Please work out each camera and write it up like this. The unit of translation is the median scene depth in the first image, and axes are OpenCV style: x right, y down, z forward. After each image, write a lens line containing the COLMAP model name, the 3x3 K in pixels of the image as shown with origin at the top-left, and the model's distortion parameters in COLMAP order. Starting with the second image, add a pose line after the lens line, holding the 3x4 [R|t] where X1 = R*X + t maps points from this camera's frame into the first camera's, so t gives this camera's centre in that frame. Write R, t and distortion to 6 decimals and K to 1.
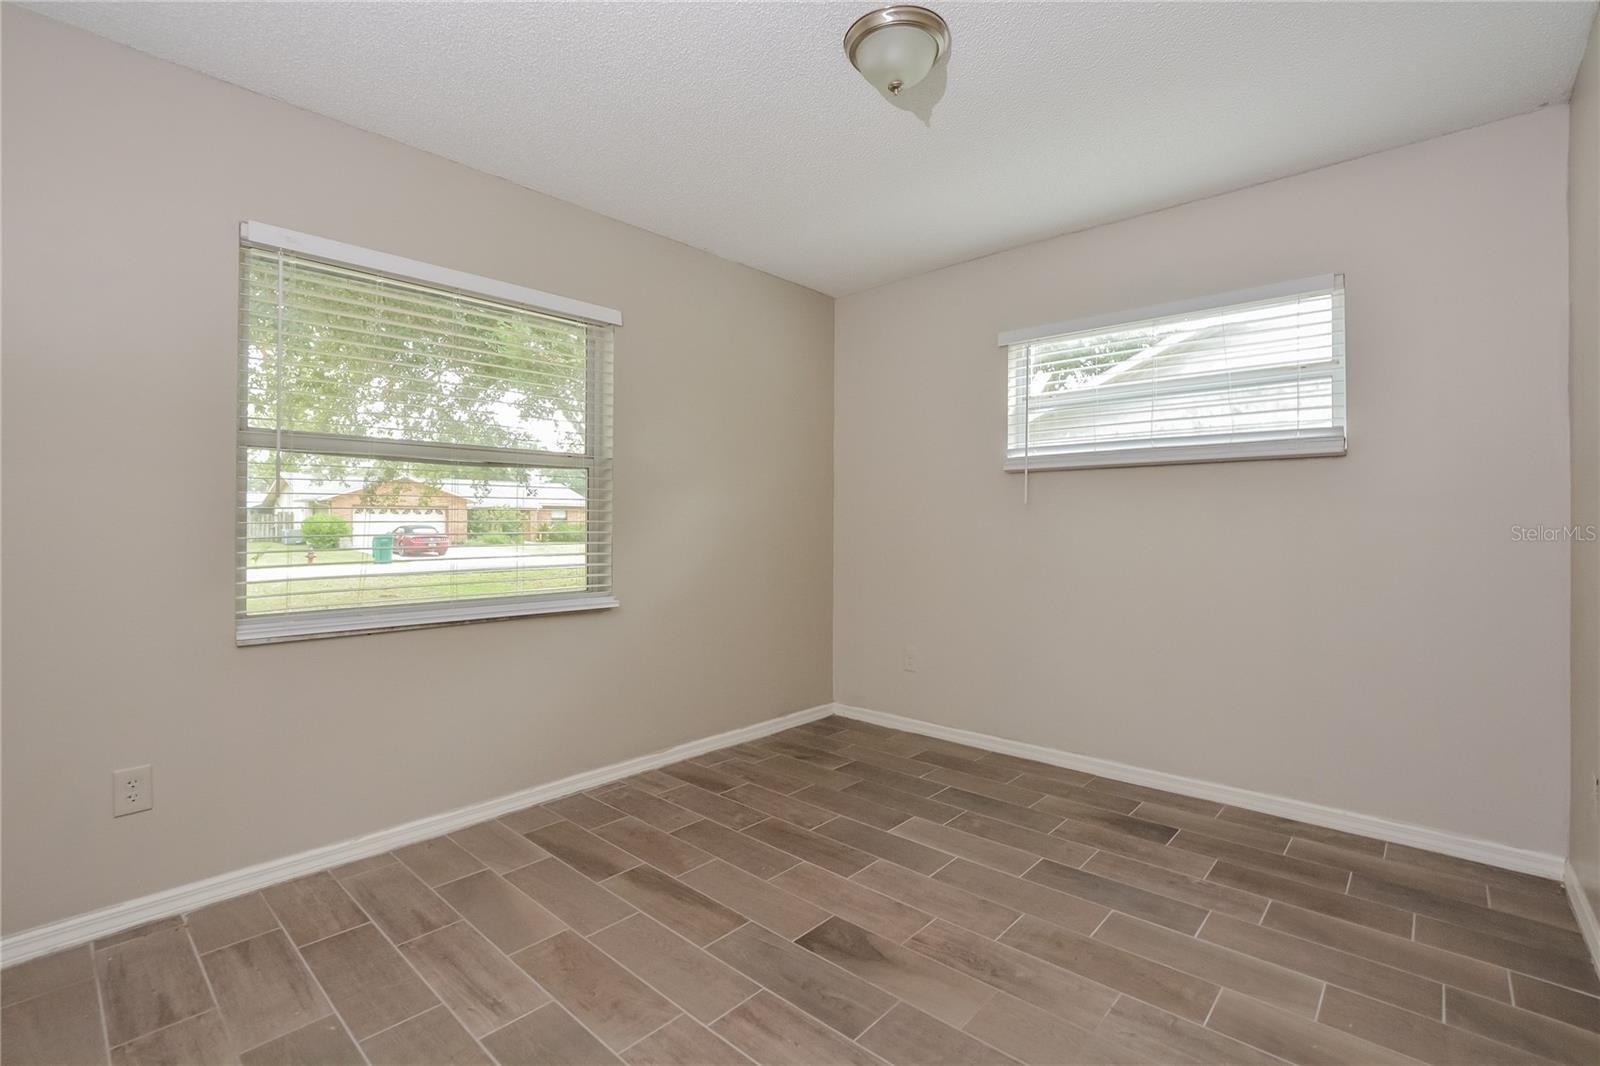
lens RADIAL K [[721.9, 0, 796.8], [0, 721.9, 539.3], [0, 0, 1]] dist [-0.021919, 0.009401]
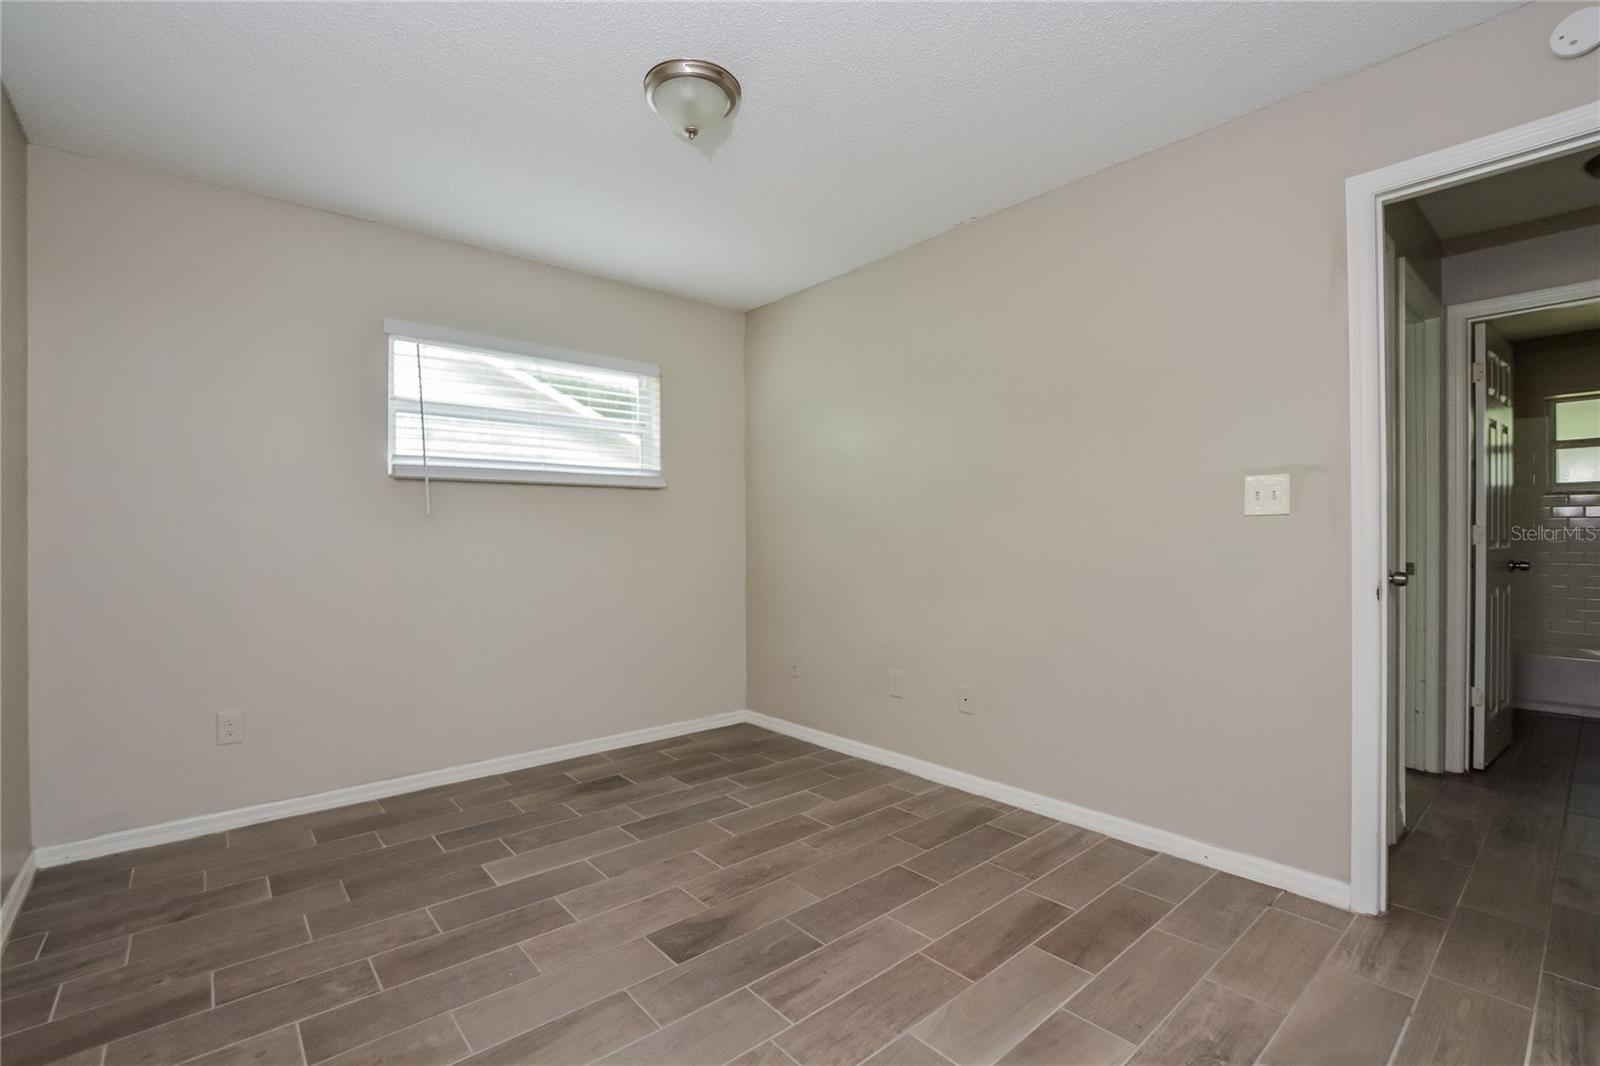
lens RADIAL K [[721.9, 0, 796.8], [0, 721.9, 539.3], [0, 0, 1]] dist [-0.021919, 0.009401]
pose [[0.111211, -0.002367, 0.993794, -0.726001], [0.024036, 0.999711, -0.000308, -0.005925], [-0.993506, 0.023921, 0.111235, 0.552716]]
